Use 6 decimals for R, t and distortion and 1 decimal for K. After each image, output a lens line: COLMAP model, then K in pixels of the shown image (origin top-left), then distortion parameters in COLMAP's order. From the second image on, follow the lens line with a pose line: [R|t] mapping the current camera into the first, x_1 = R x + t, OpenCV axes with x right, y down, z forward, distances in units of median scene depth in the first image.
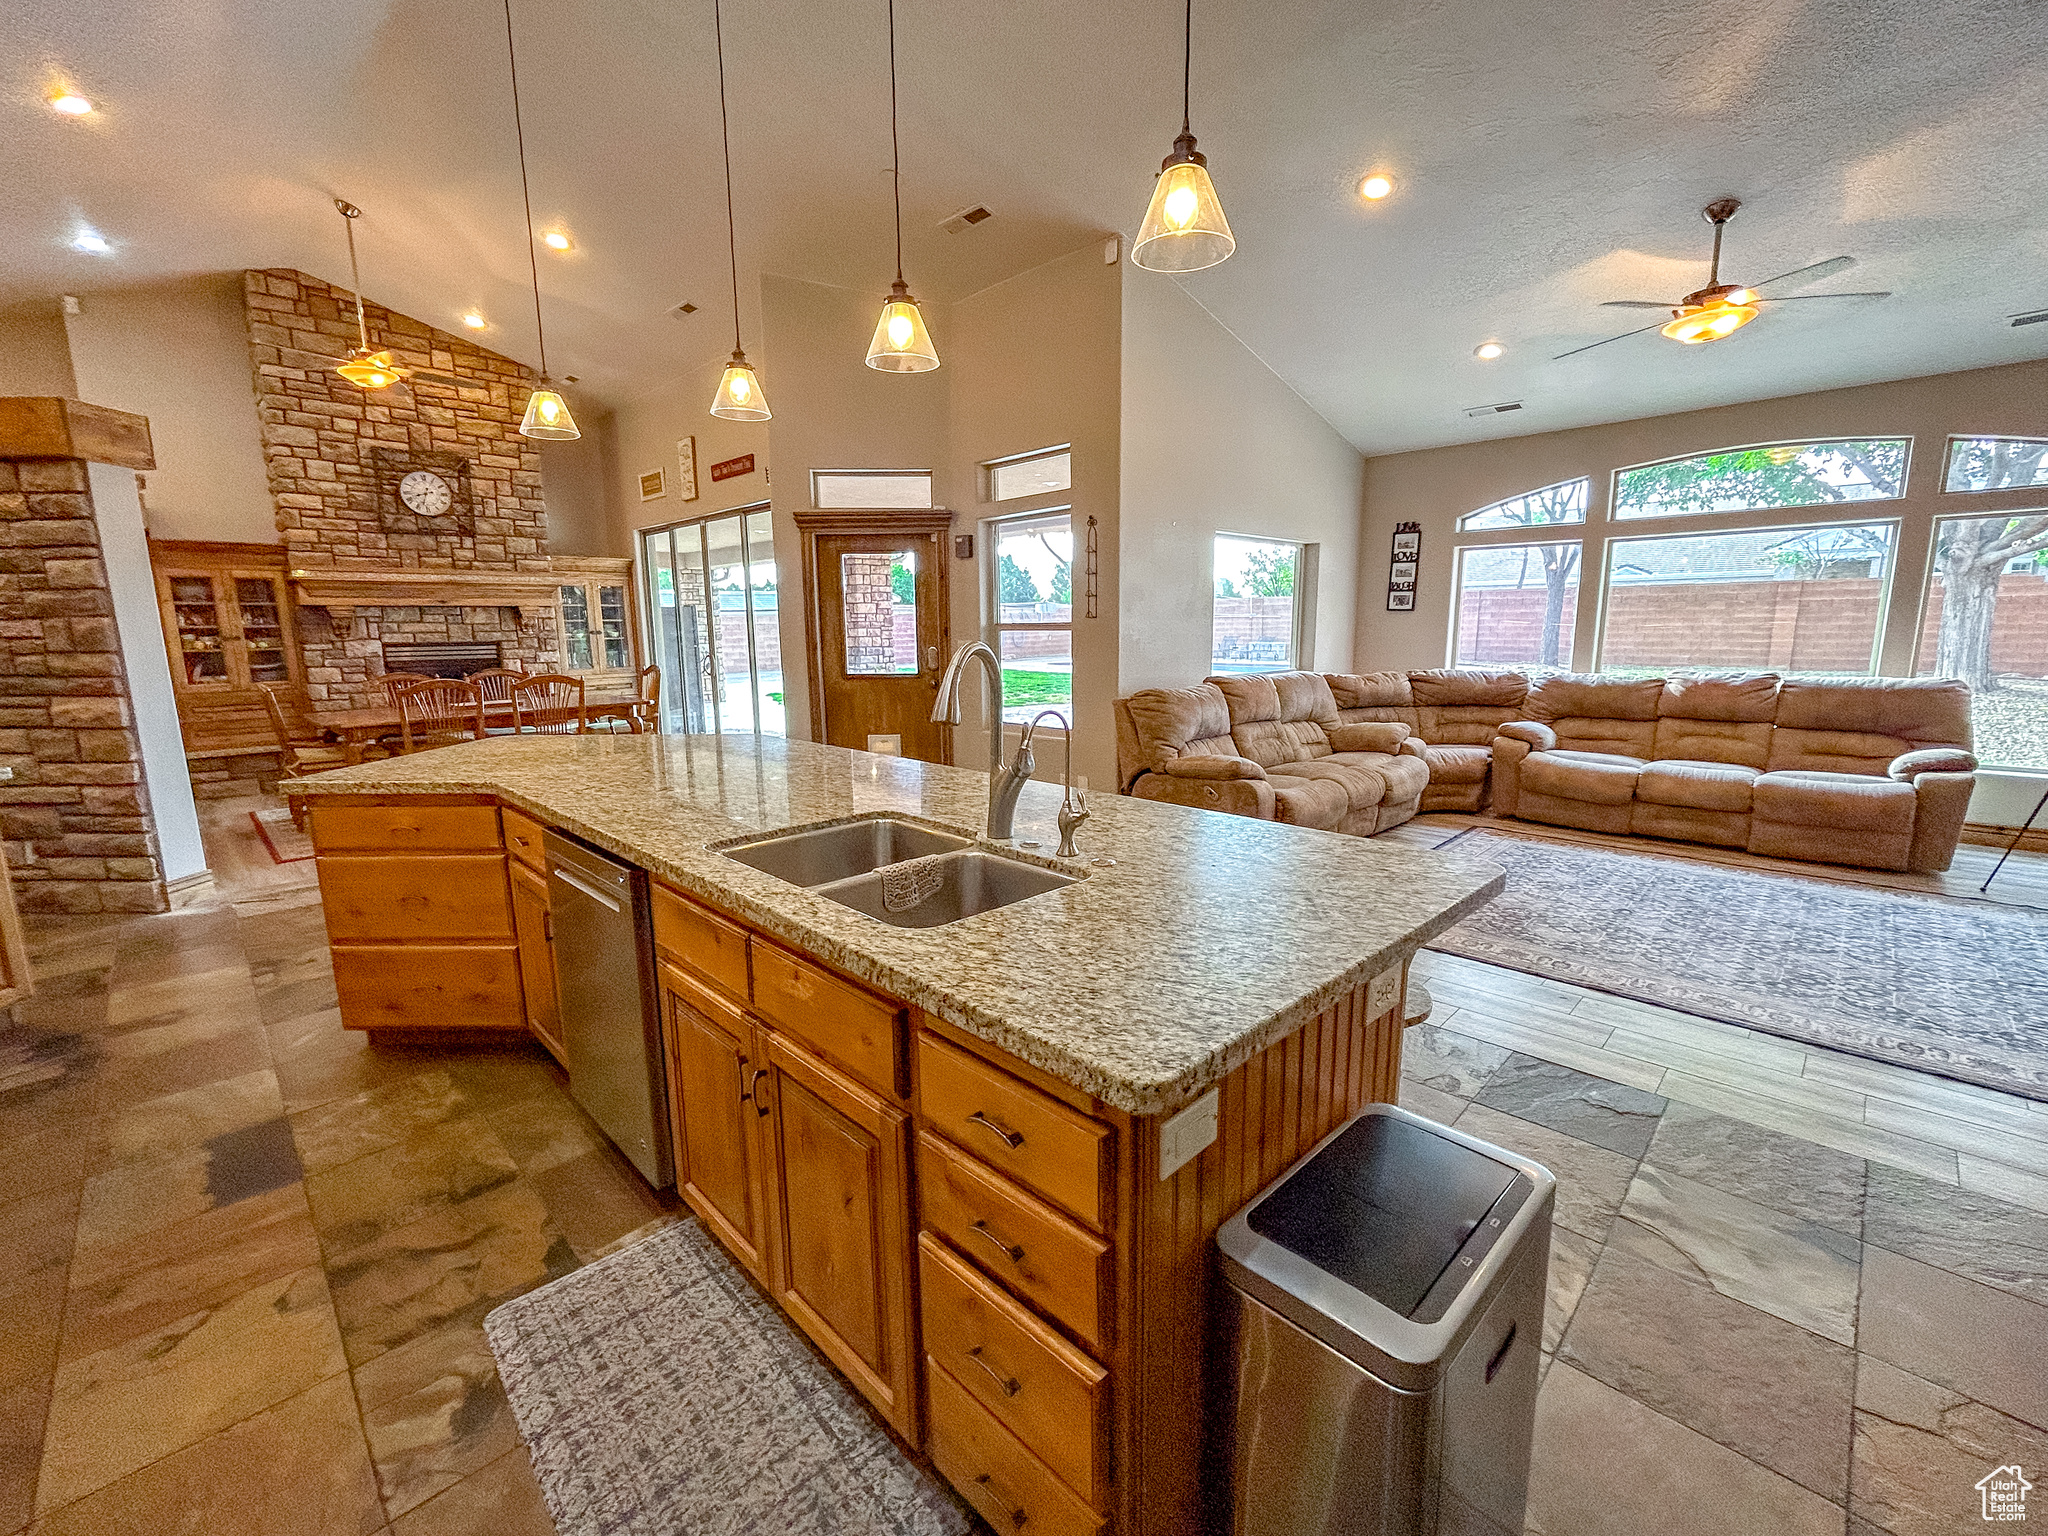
lens RADIAL K [[841.6, 0, 1022.2], [0, 841.6, 765.2], [0, 0, 1]] dist [-0.005954, 0.003520]
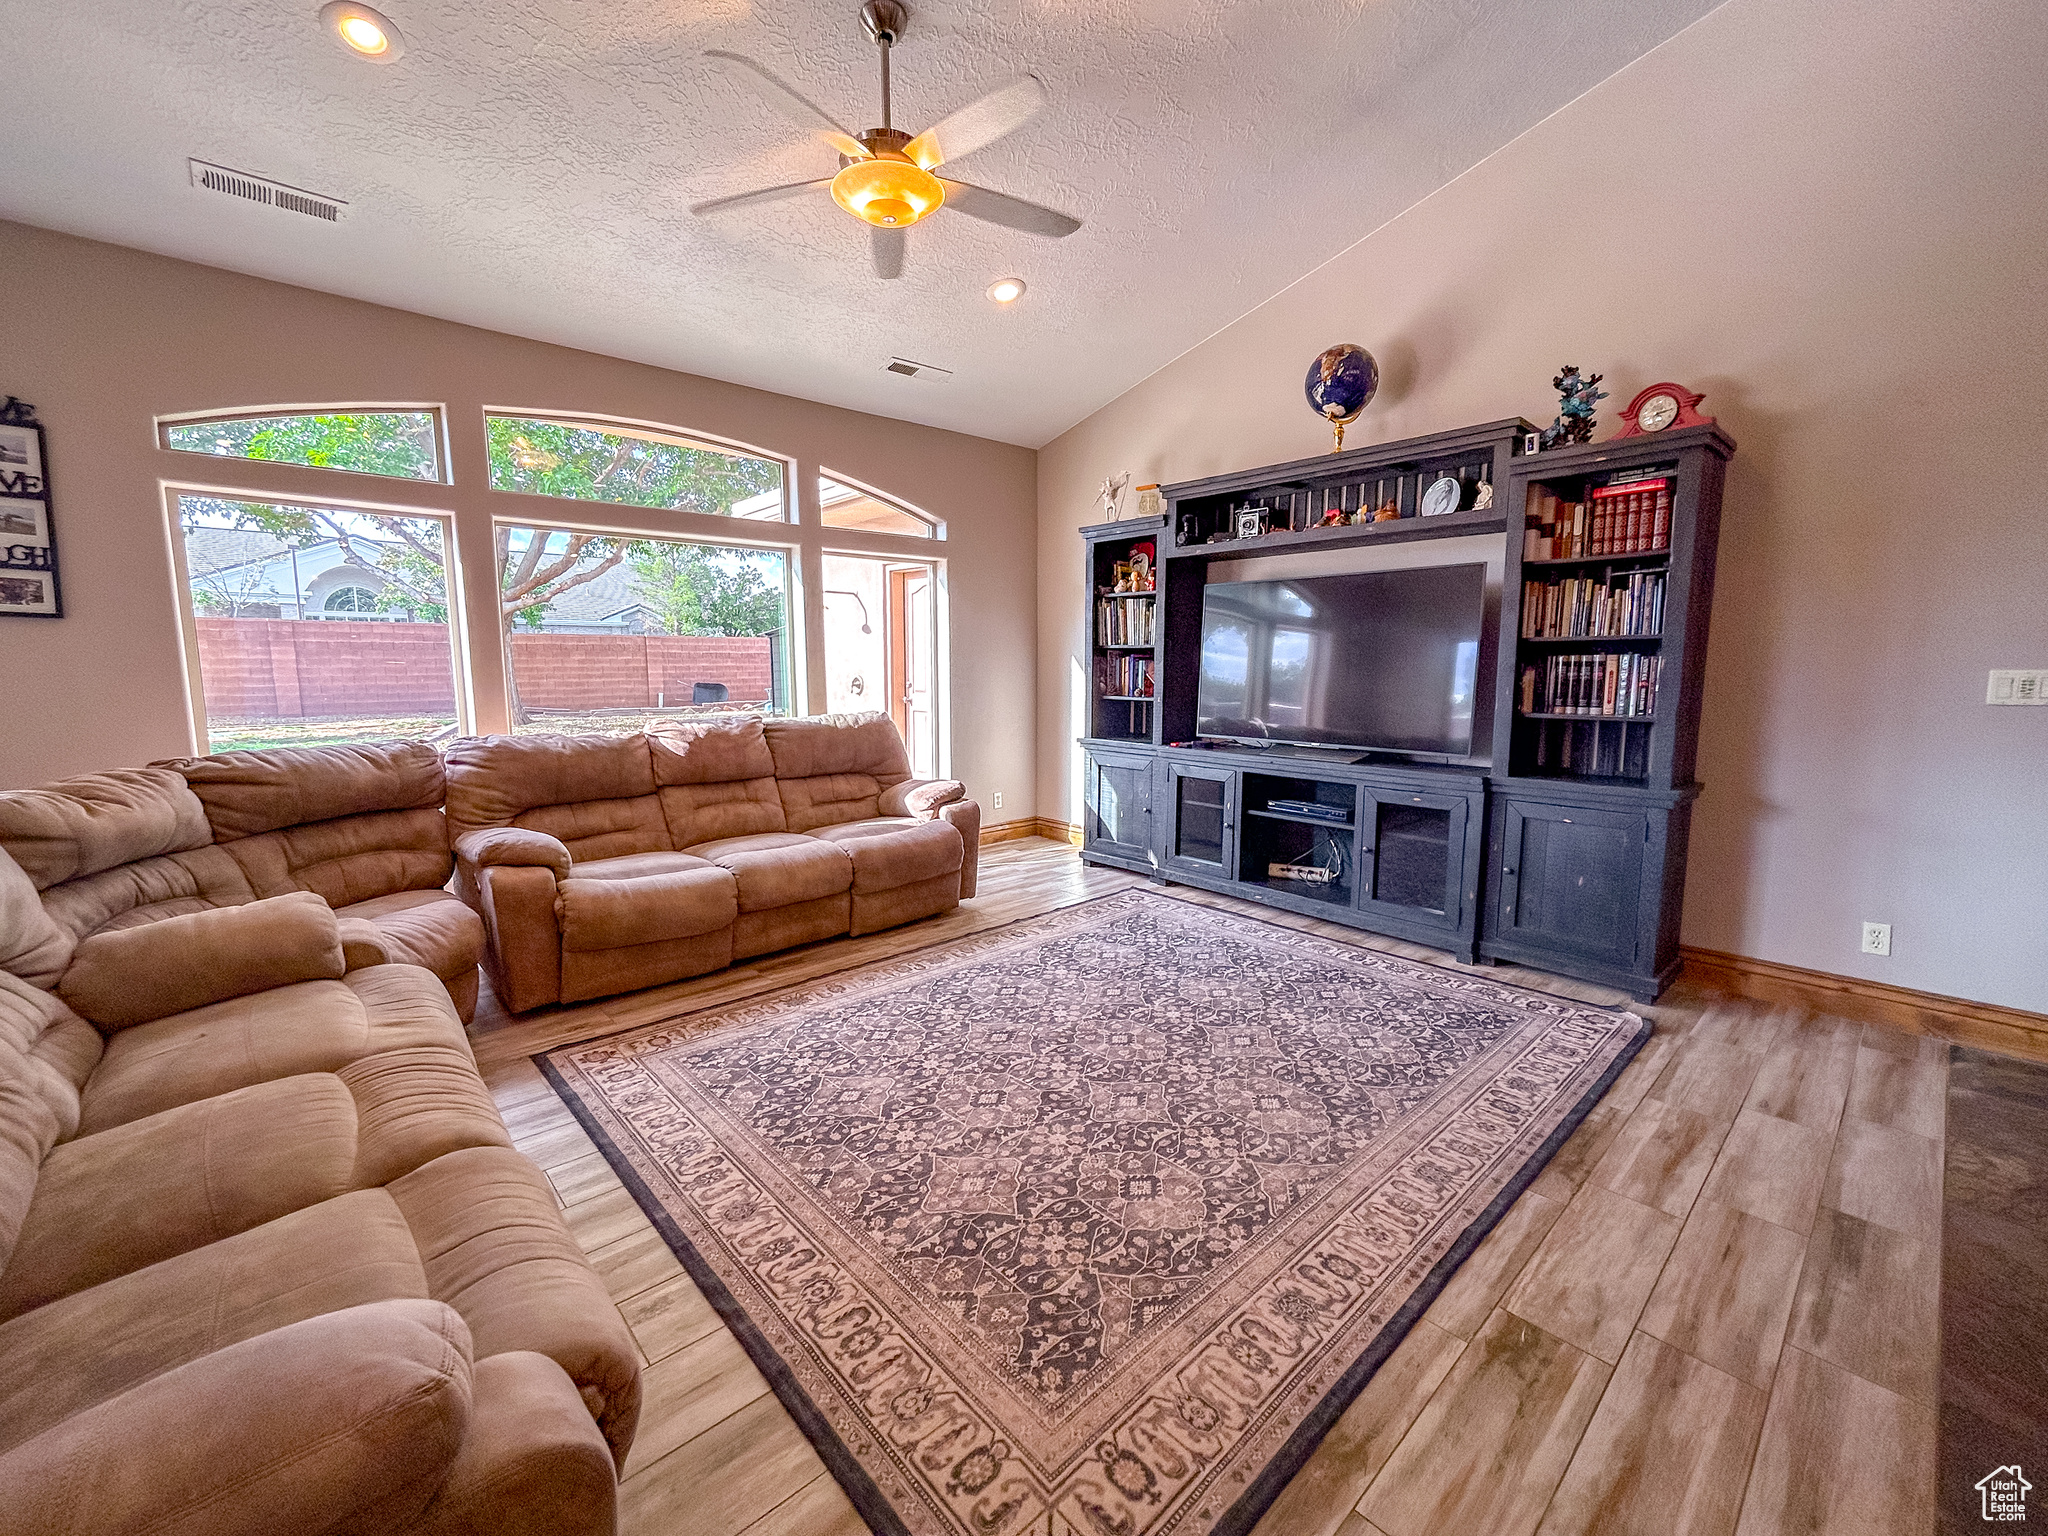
lens RADIAL K [[841.6, 0, 1029.9], [0, 841.6, 770.7], [0, 0, 1]] dist [-0.005954, 0.003520]
pose [[0.040762, -0.119752, 0.991967, 0.085289], [0.165837, 0.979833, 0.111473, -0.102105], [-0.985310, 0.159961, 0.059799, 0.683267]]
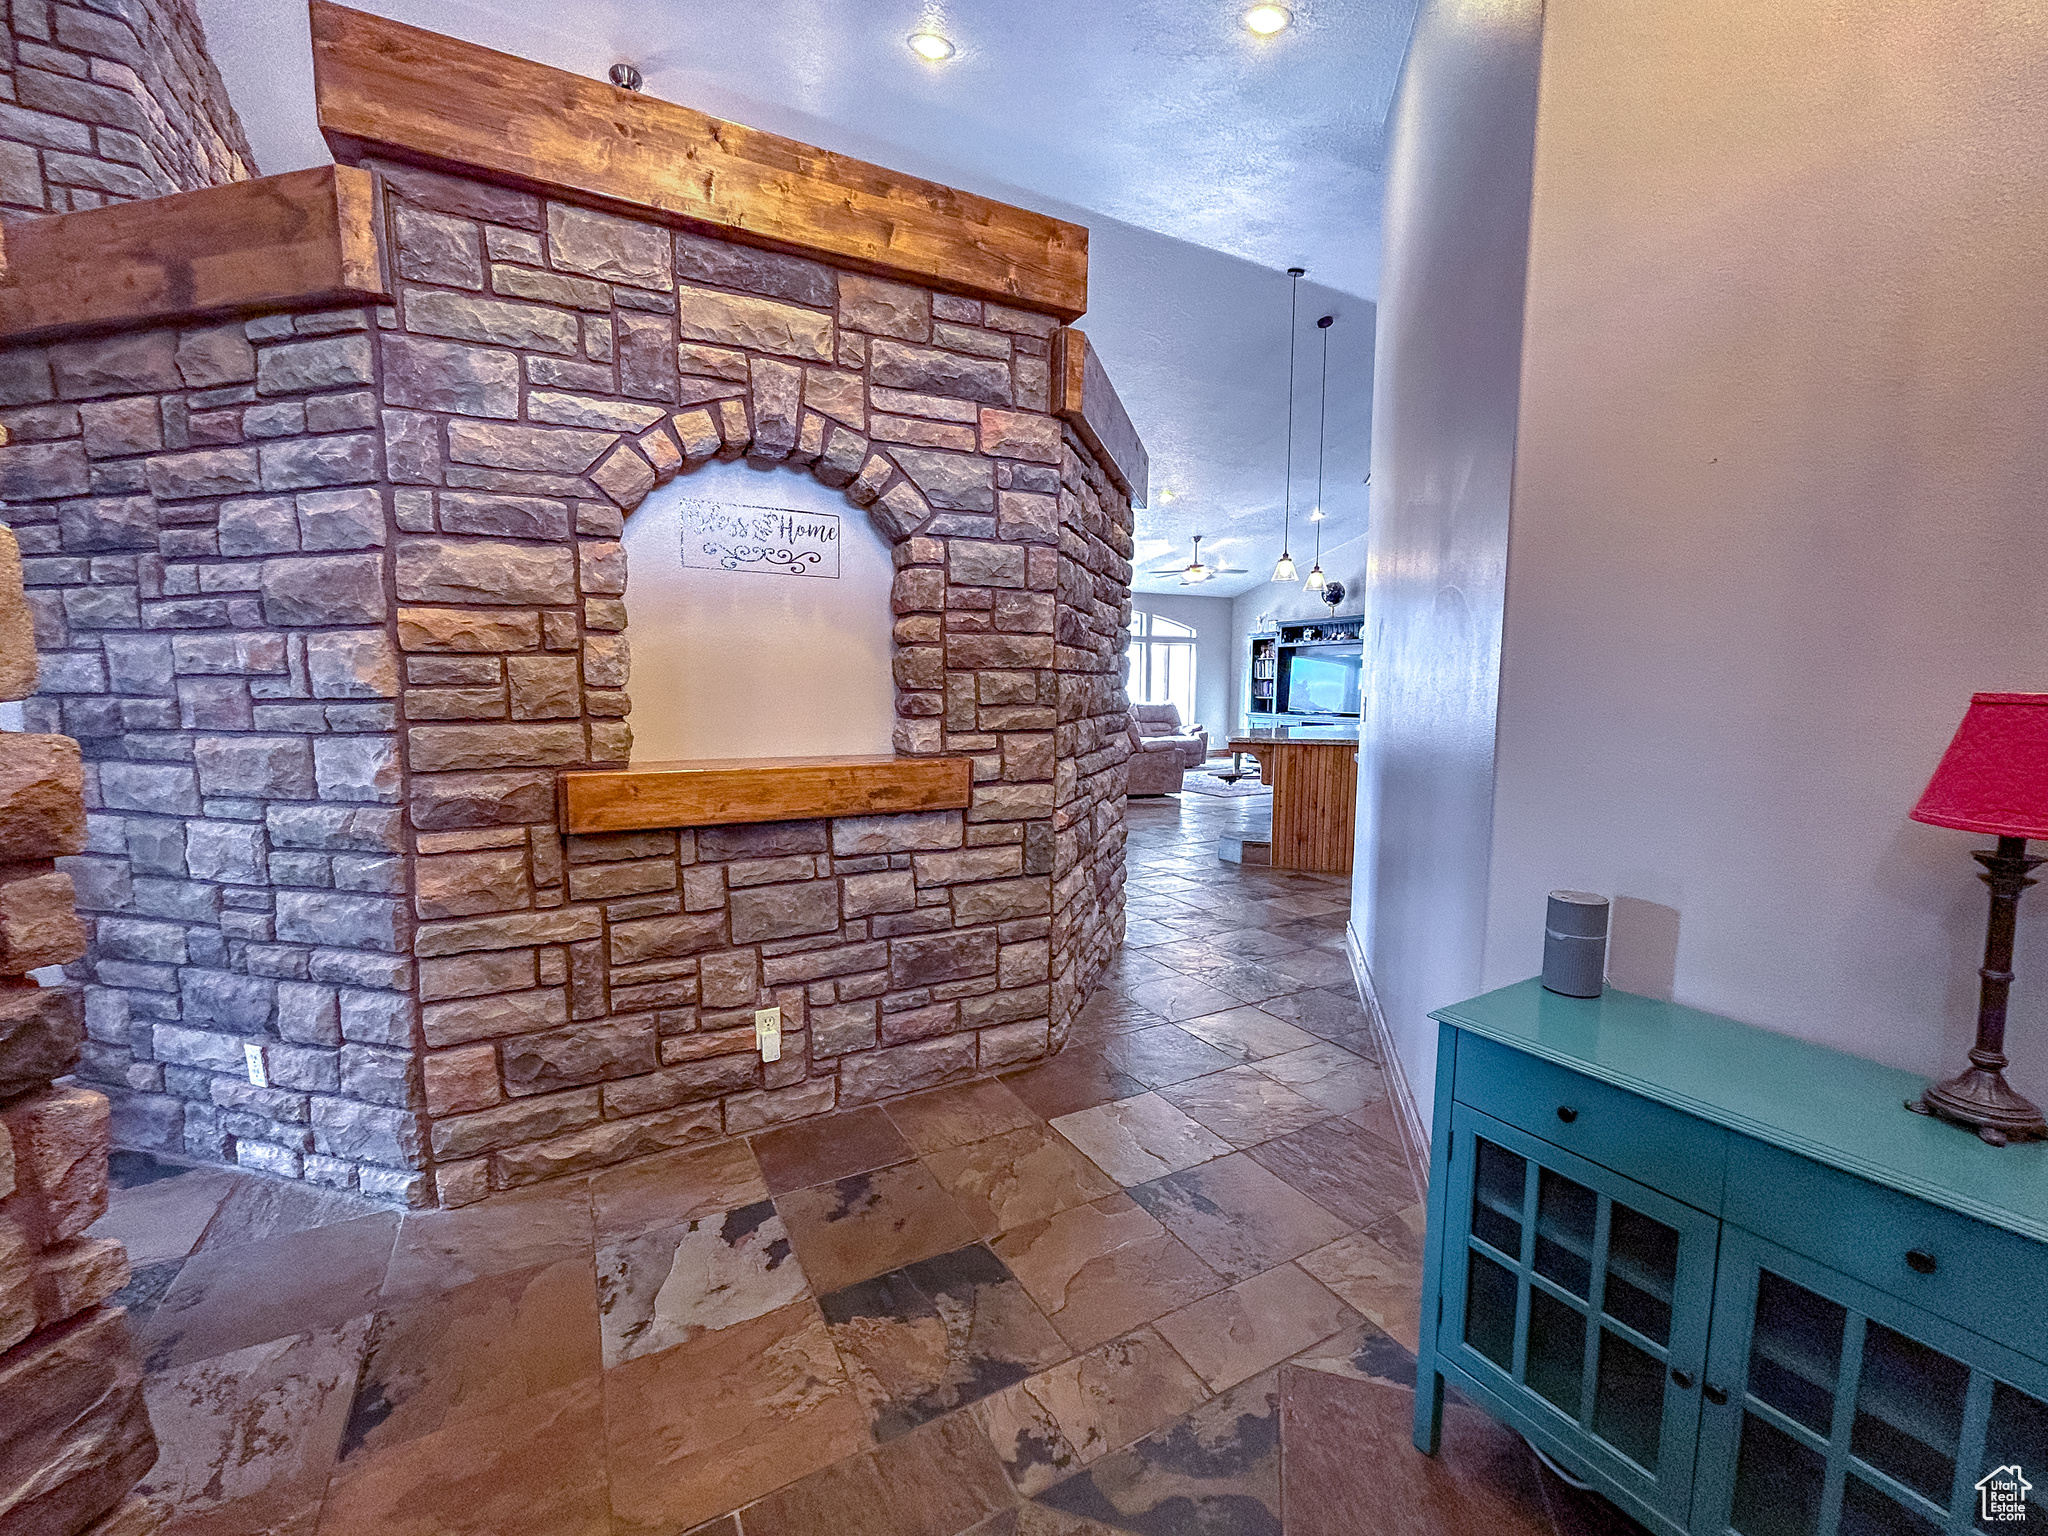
lens RADIAL K [[841.6, 0, 1016.1], [0, 841.6, 769.0], [0, 0, 1]] dist [-0.005954, 0.003520]
pose [[0.287331, -0.089948, 0.953599, -1.518218], [0.150178, 0.987498, 0.047895, -0.080314], [-0.945985, 0.129448, 0.297247, 0.605488]]
